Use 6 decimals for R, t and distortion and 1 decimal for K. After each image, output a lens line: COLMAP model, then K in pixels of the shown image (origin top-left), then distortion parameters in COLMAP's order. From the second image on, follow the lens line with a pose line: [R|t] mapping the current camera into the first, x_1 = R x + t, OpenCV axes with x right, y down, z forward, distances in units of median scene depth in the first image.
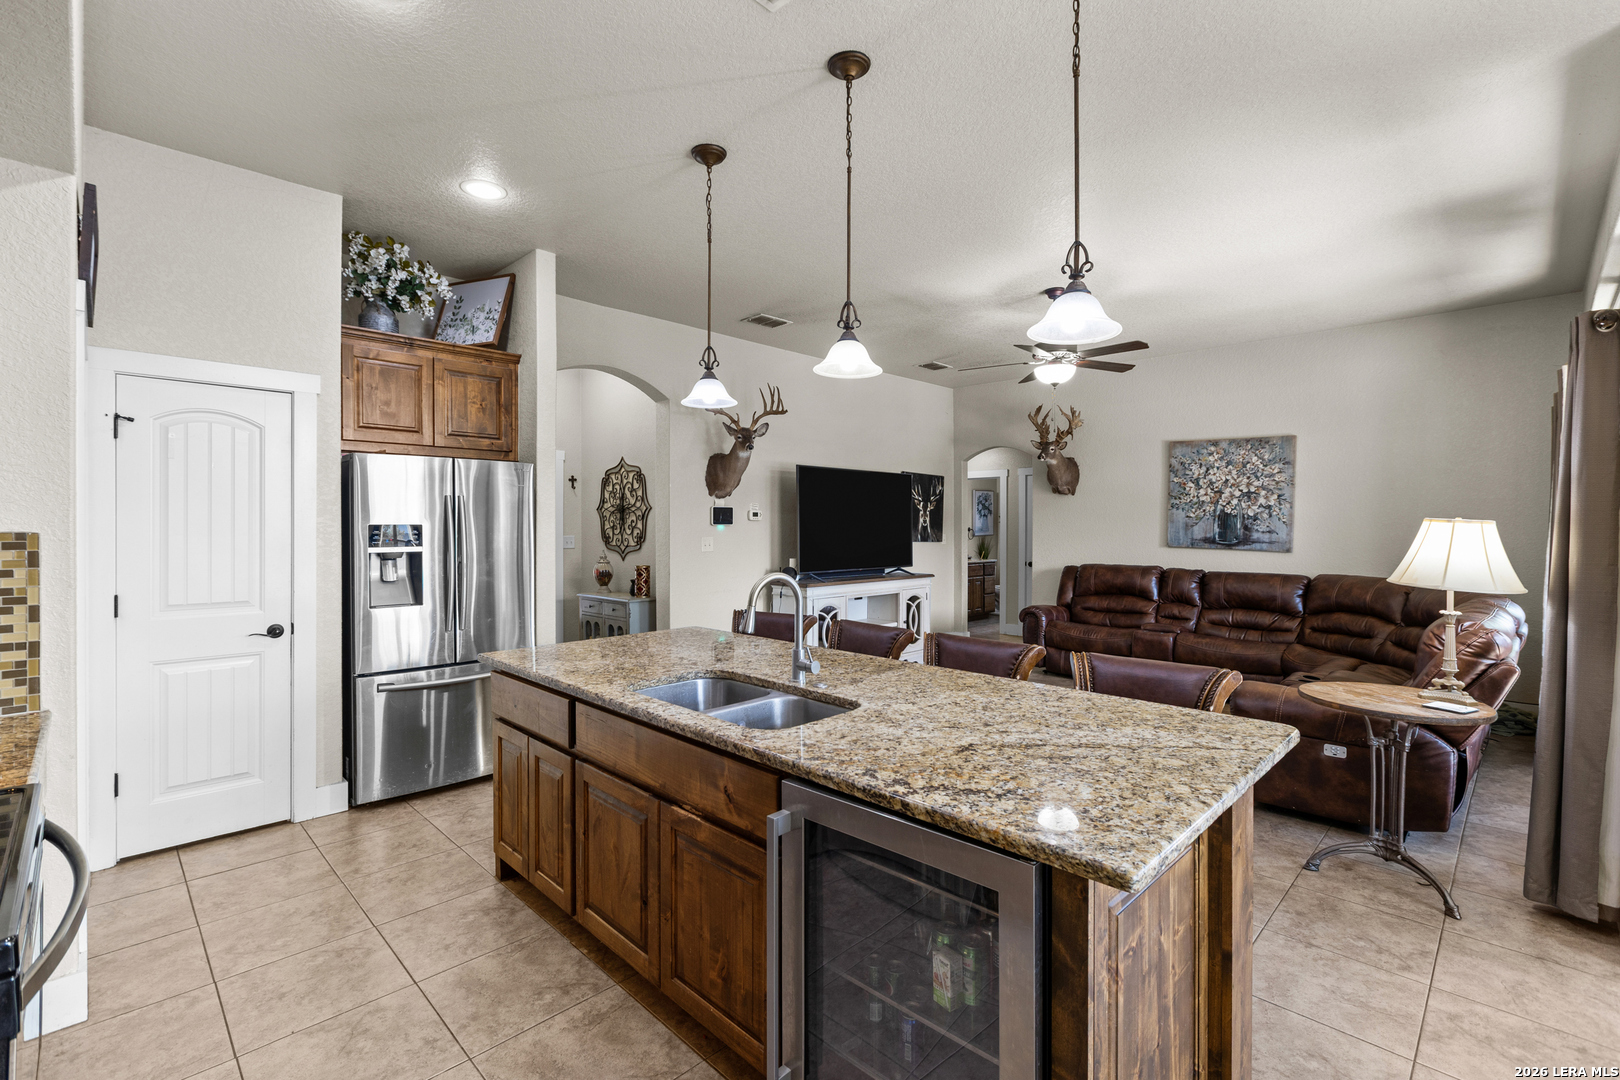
lens RADIAL K [[721.2, 0, 801.3], [0, 721.2, 533.7], [0, 0, 1]] dist [0.002138, 0.000785]
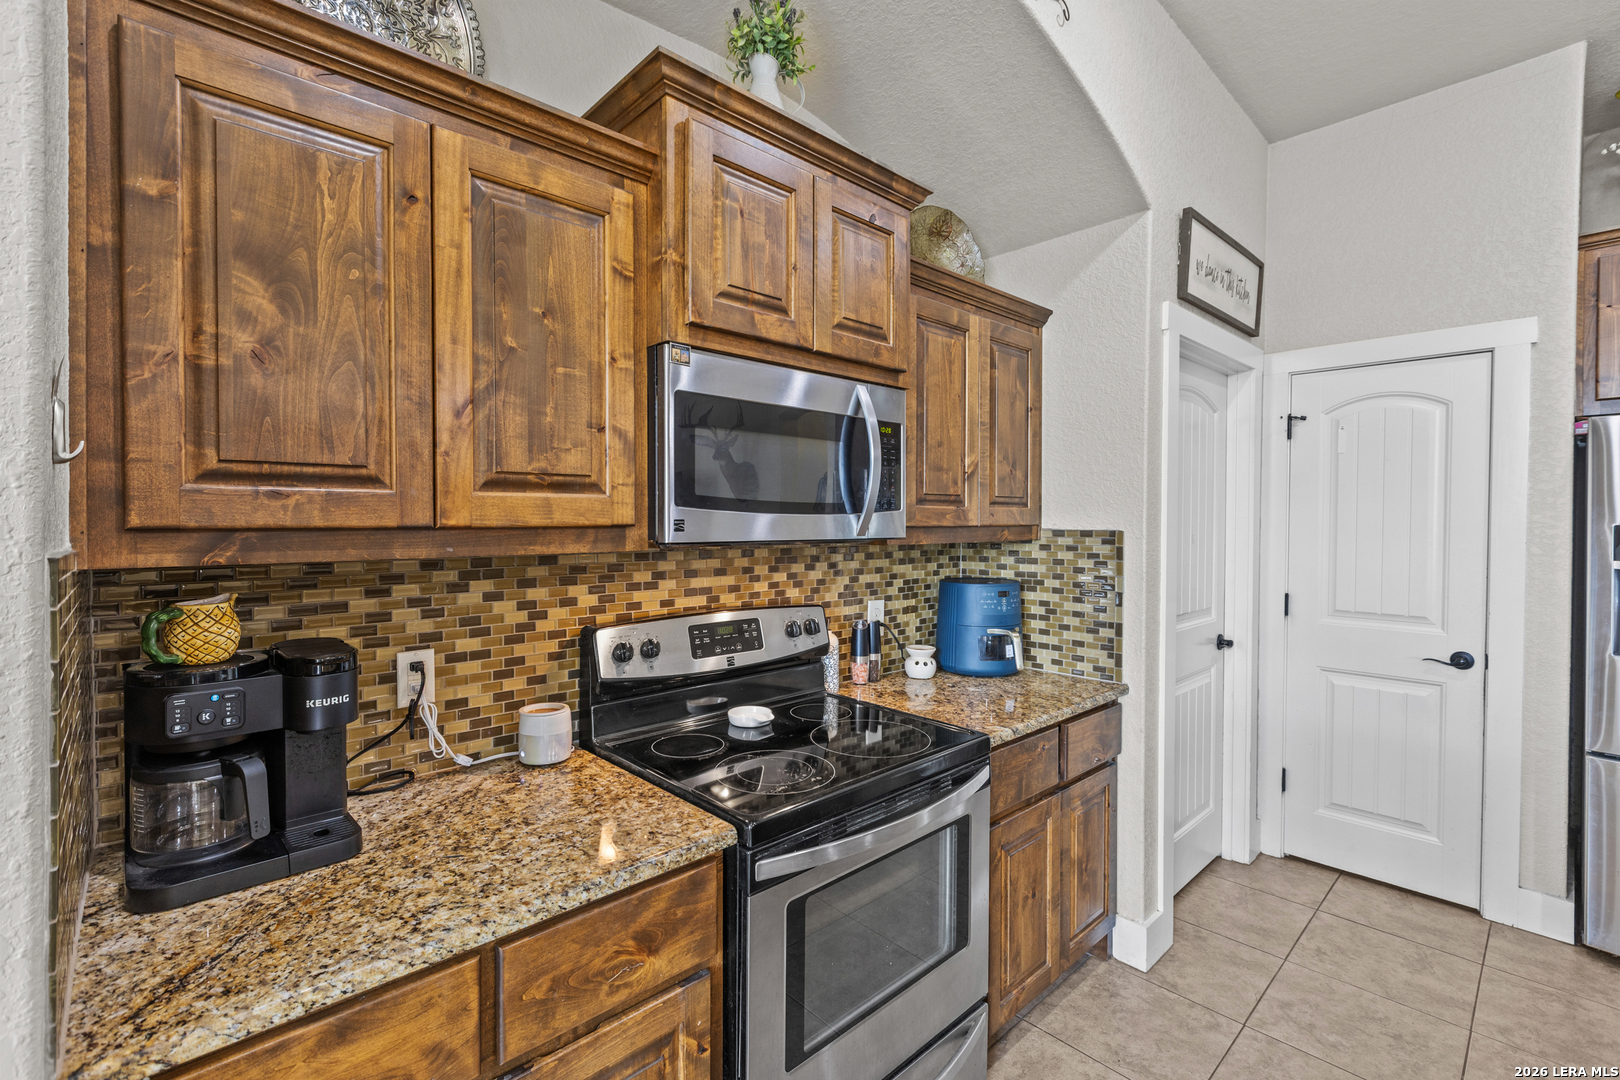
lens RADIAL K [[721.2, 0, 810.8], [0, 721.2, 532.5], [0, 0, 1]] dist [0.002138, 0.000785]
pose [[-0.029633, 0.013263, -0.999473, 0.024900], [-0.014604, 0.999799, 0.013700, -0.001444], [0.999454, 0.015002, -0.029433, 0.105977]]
